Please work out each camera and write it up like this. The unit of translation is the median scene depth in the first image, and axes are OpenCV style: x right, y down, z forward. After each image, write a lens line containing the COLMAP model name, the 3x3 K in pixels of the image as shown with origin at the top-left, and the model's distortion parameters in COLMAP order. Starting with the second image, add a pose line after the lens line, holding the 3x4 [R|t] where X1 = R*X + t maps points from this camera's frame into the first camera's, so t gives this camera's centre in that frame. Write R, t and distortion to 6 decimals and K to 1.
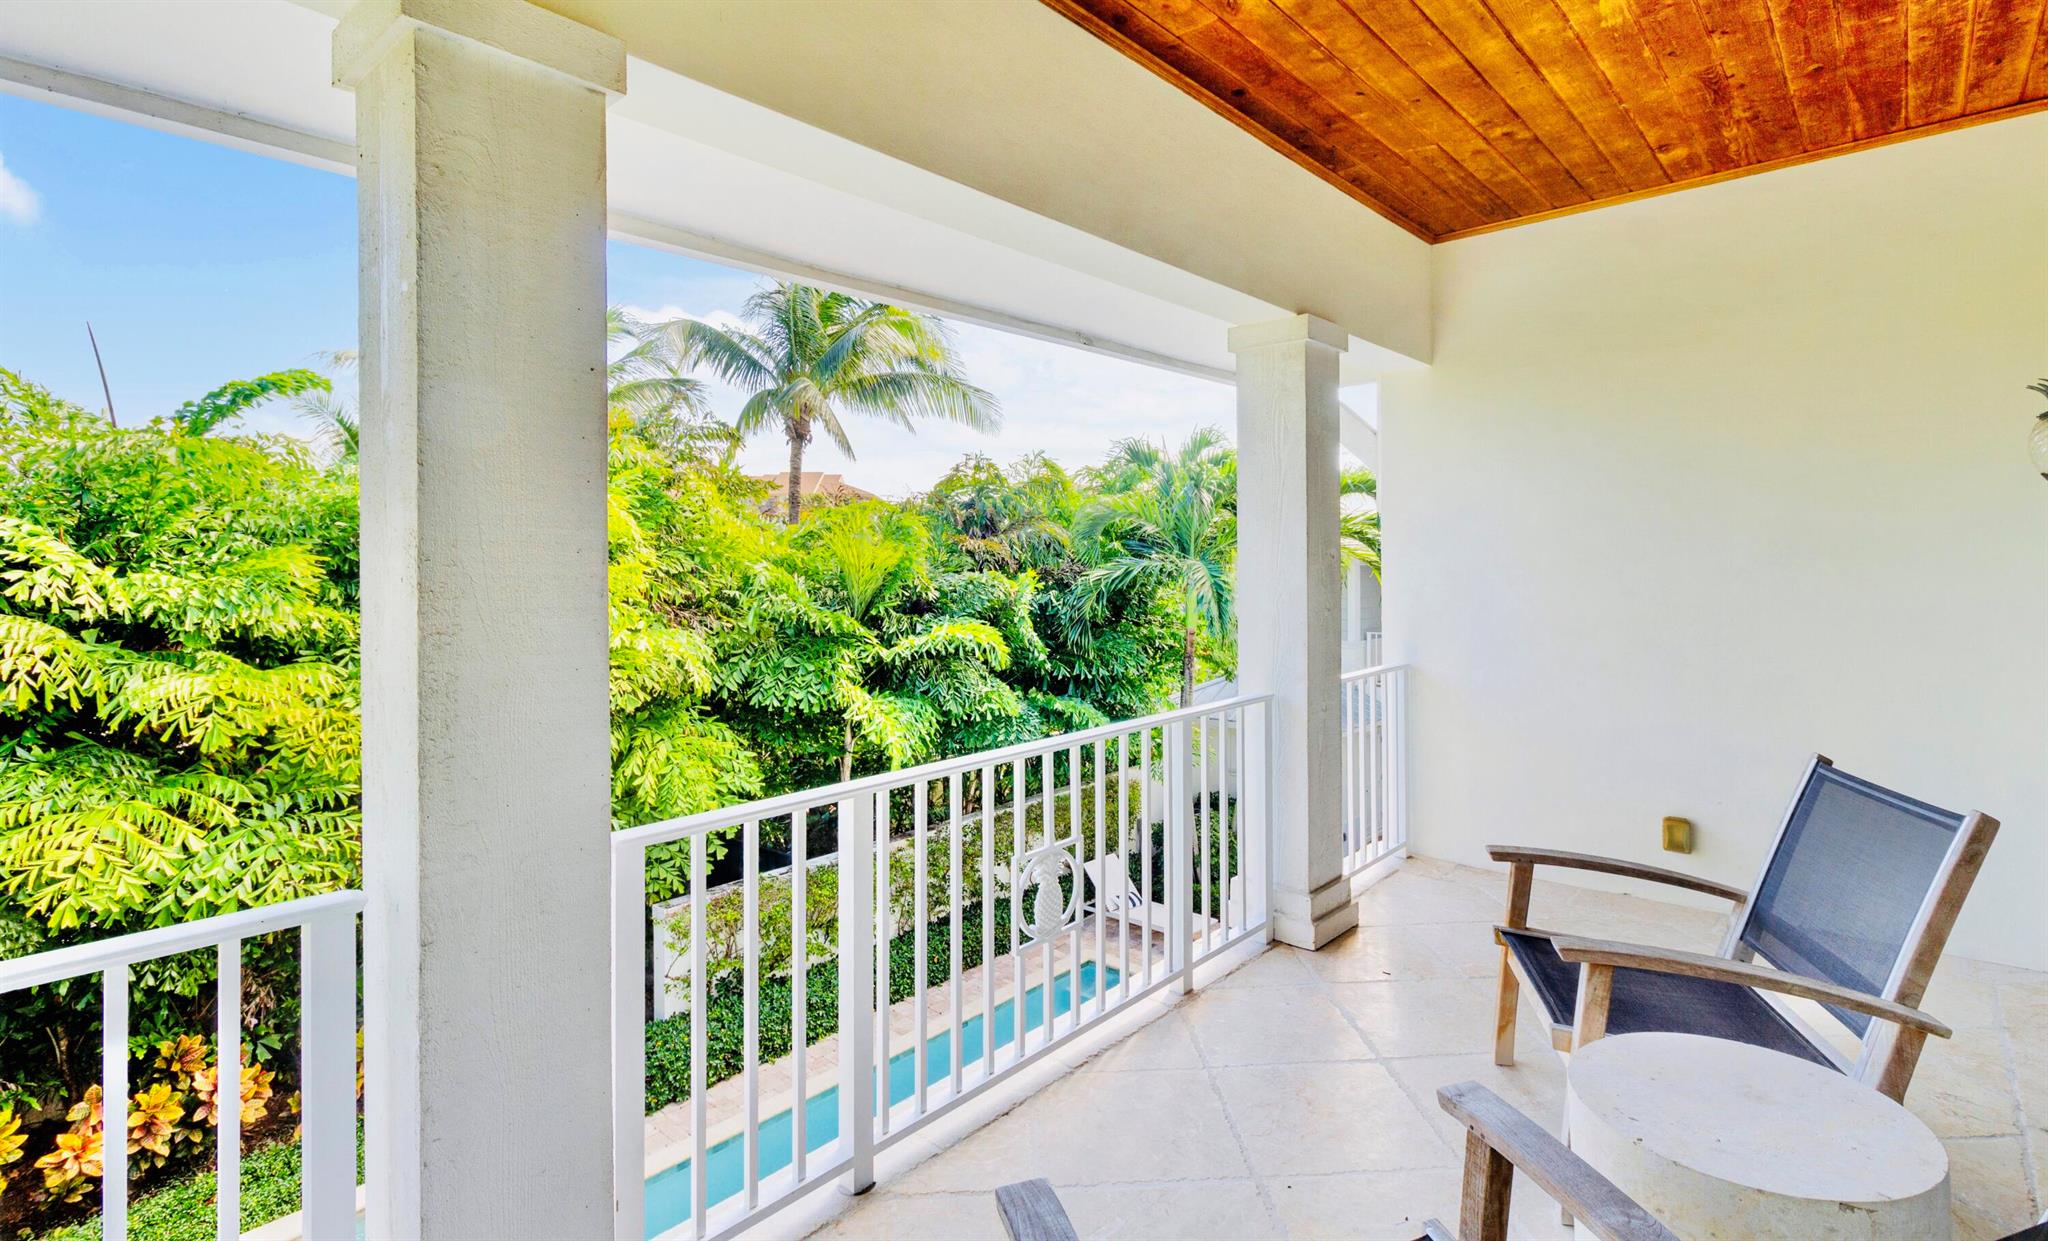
lens RADIAL K [[994.1, 0, 1044.1], [0, 994.1, 570.2], [0, 0, 1]] dist [0.004606, 0.001022]
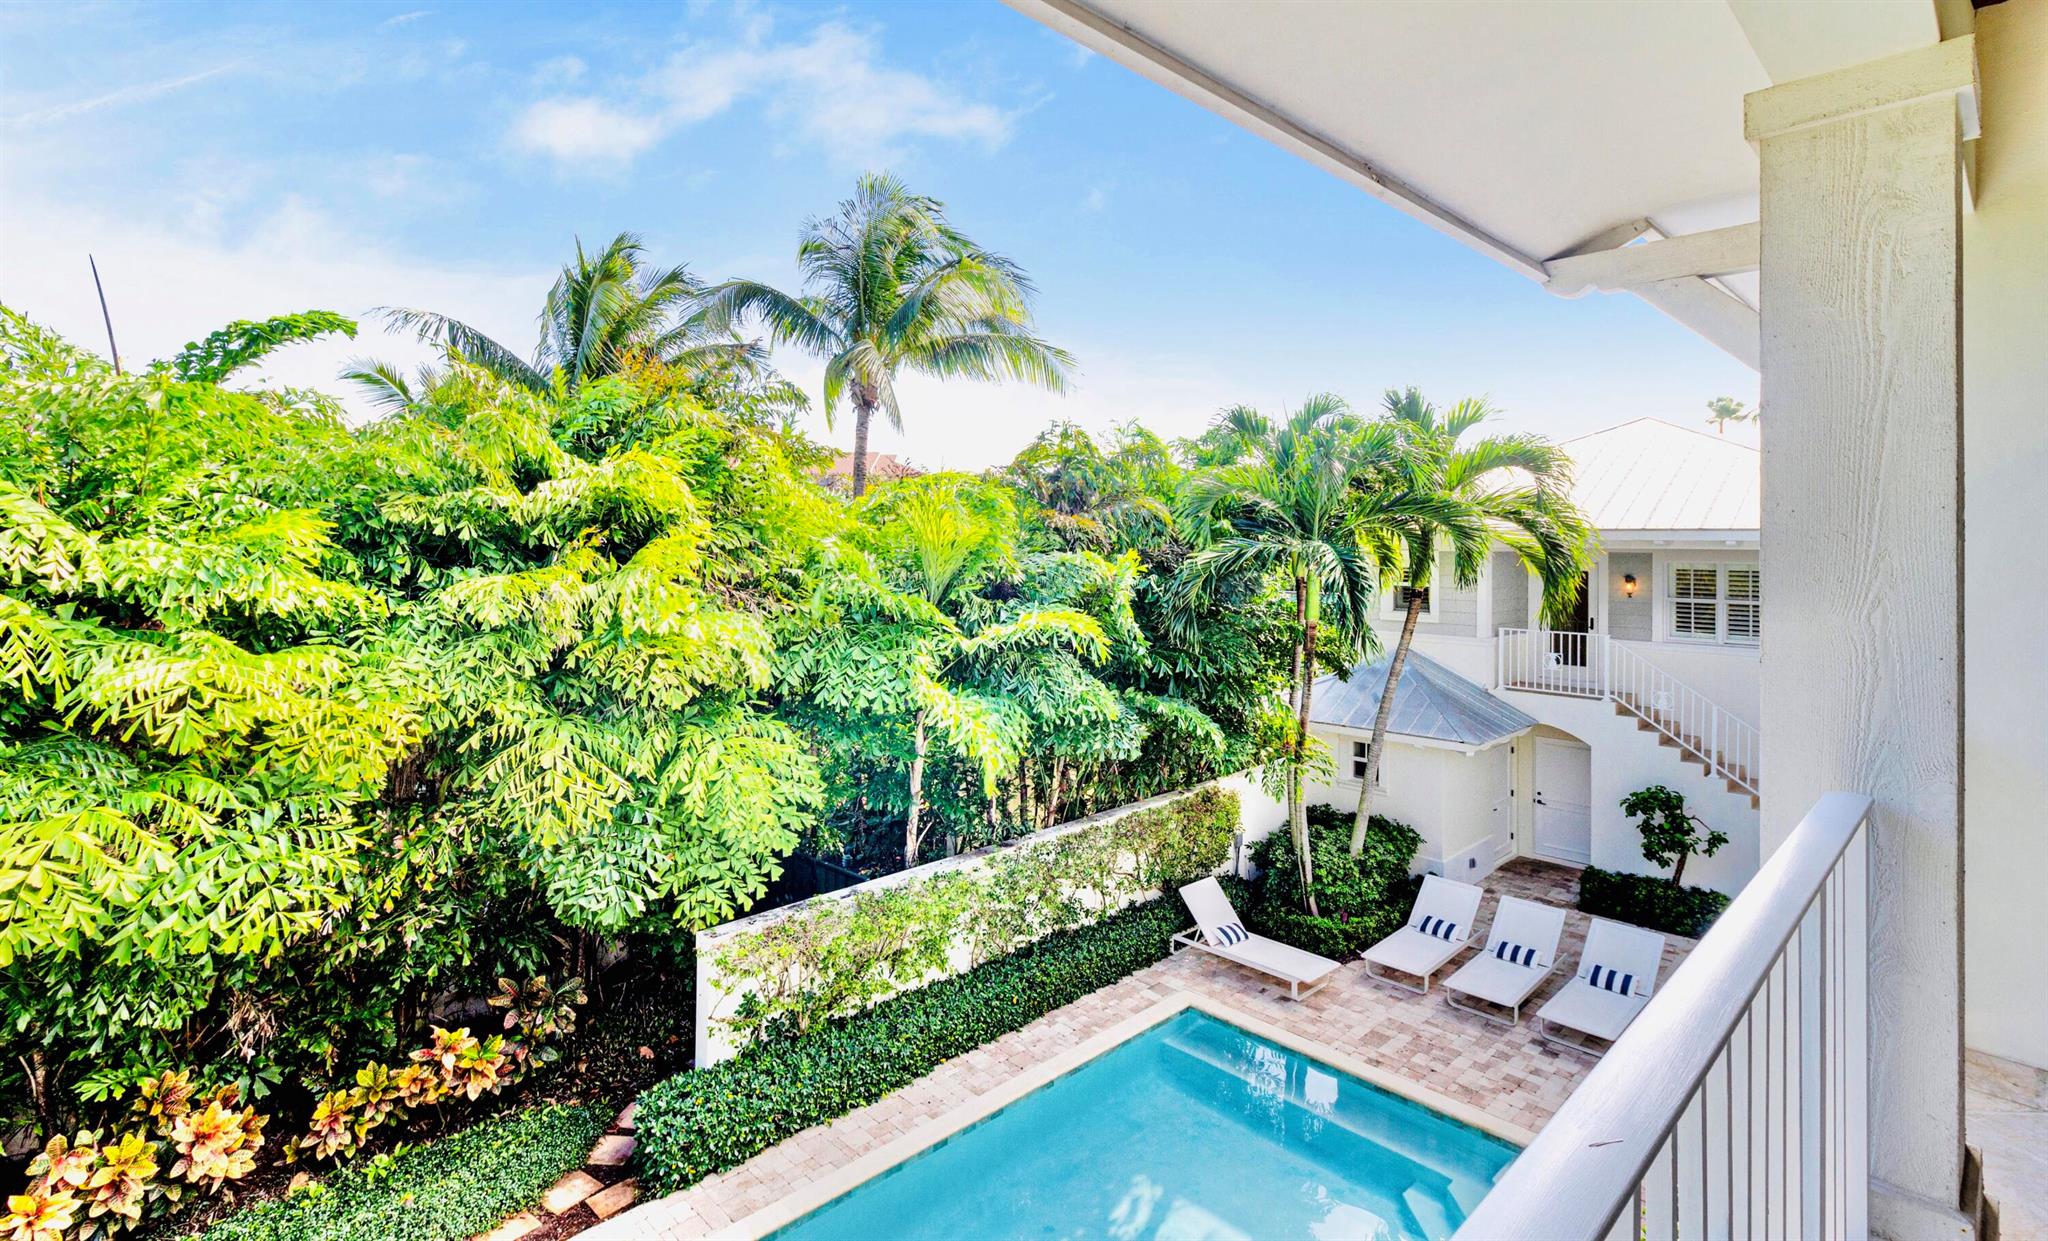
lens RADIAL K [[994.1, 0, 1021.5], [0, 994.1, 518.7], [0, 0, 1]] dist [0.004606, 0.001022]
pose [[0.997255, 0.011294, -0.073173, -0.054957], [-0.013798, 0.999333, -0.033815, 0.003214], [0.072742, 0.034732, 0.996746, 0.151593]]
